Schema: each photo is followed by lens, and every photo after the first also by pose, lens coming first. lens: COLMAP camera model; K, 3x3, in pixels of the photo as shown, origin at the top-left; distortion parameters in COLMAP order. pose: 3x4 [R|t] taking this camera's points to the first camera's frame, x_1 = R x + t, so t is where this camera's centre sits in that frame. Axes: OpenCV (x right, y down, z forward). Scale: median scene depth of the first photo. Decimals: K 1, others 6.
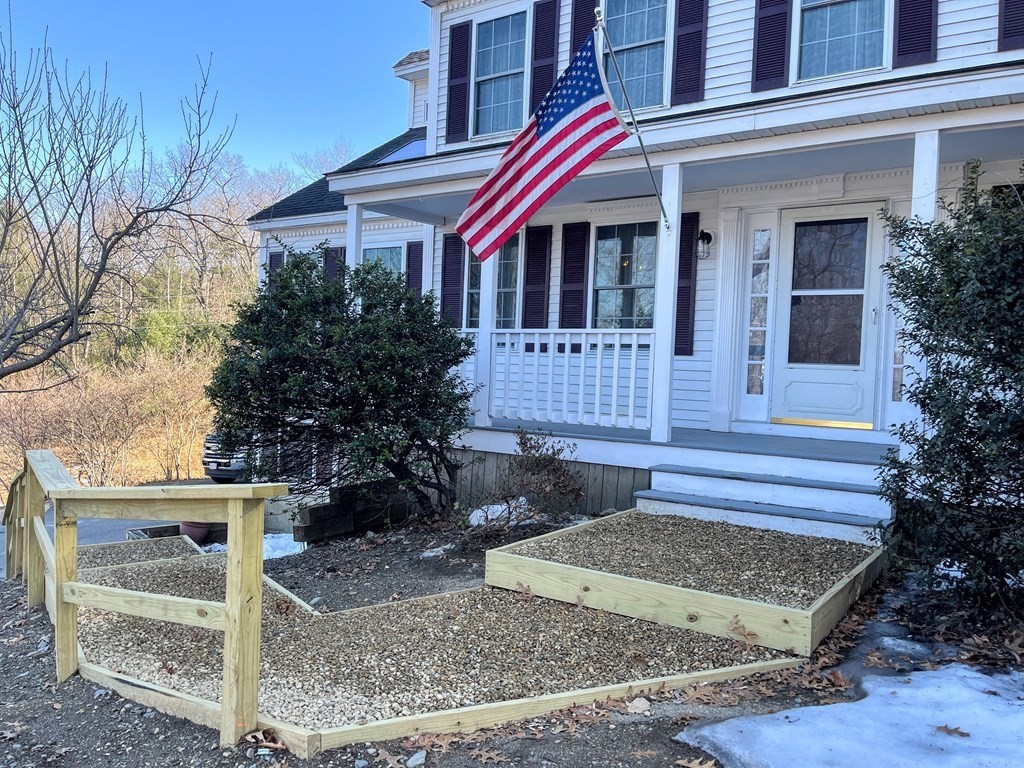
lens RADIAL K [[788.9, 0, 512.0], [0, 788.9, 384.0], [0, 0, 1]] dist [-0.005764, -0.002920]
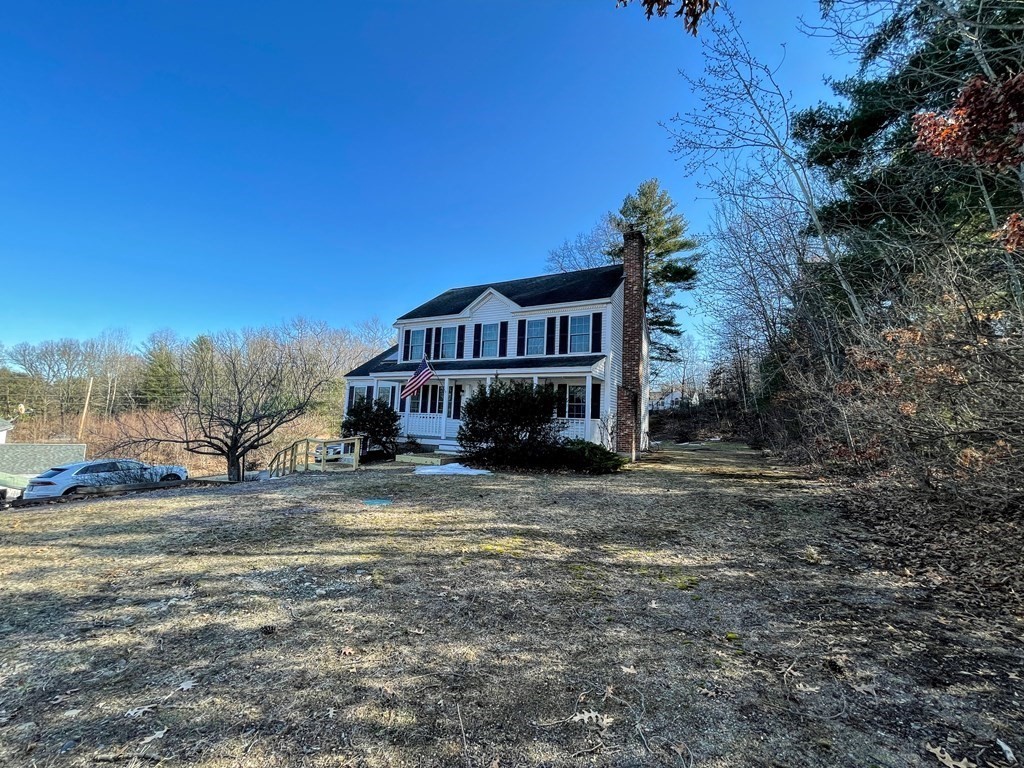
lens RADIAL K [[413.6, 0, 512.0], [0, 413.6, 384.0], [0, 0, 1]] dist [0.001020, 0.000498]
pose [[0.993400, 0.018043, 0.113273, 0.264343], [-0.005155, 0.993575, -0.113062, 0.022831], [-0.114585, 0.111732, 0.987110, -1.223593]]
